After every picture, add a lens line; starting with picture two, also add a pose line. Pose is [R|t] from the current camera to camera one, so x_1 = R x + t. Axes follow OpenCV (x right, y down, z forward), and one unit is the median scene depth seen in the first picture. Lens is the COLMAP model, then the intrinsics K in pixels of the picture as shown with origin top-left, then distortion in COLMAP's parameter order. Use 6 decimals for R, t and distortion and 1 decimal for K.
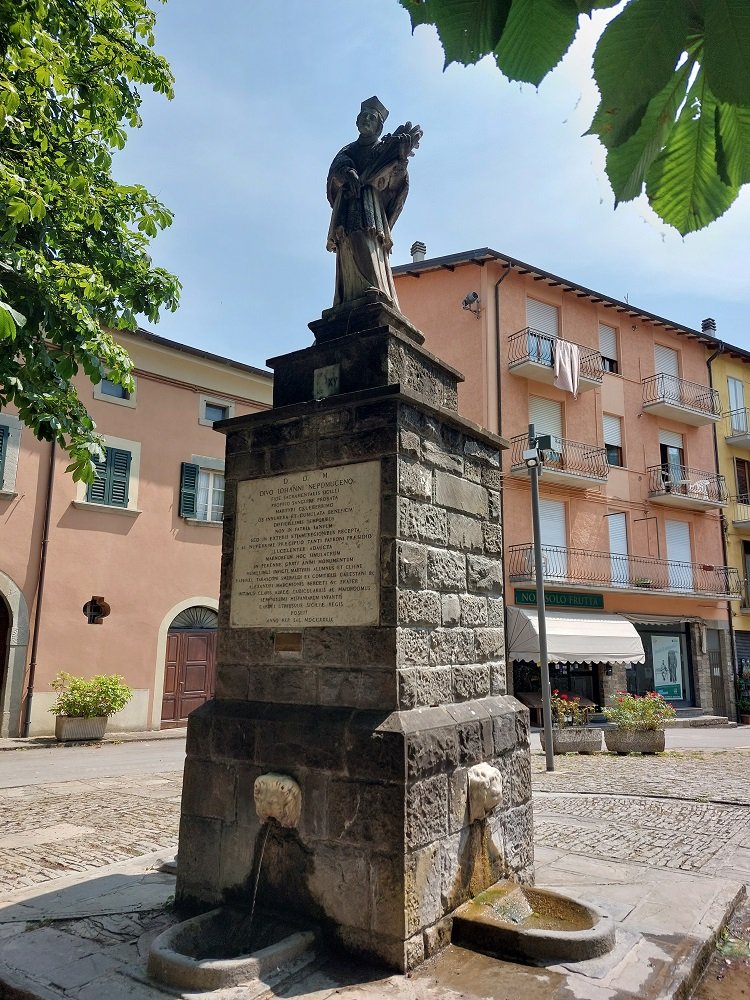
lens RADIAL K [[734.5, 0, 375.0], [0, 734.5, 500.0], [0, 0, 1]] dist [0.058781, -0.033485]
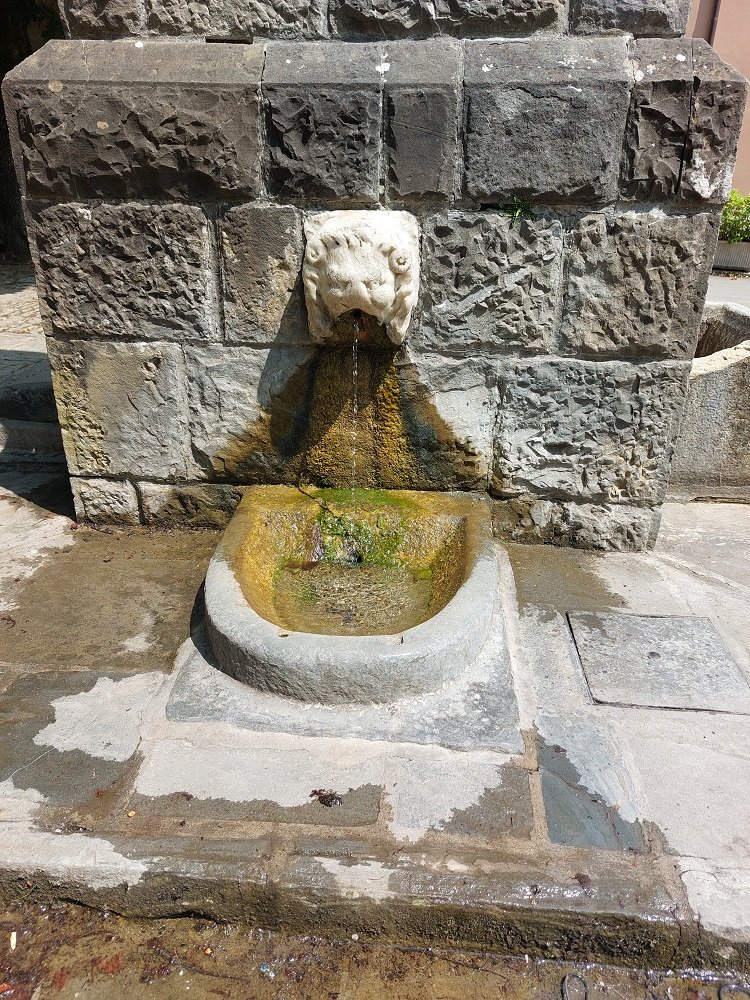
lens RADIAL K [[734.5, 0, 375.0], [0, 734.5, 500.0], [0, 0, 1]] dist [0.058781, -0.033485]
pose [[0.484755, 0.344300, -0.804034, 0.549710], [0.150407, 0.872756, 0.464408, 0.335391], [0.861621, -0.346056, 0.371287, 0.874989]]
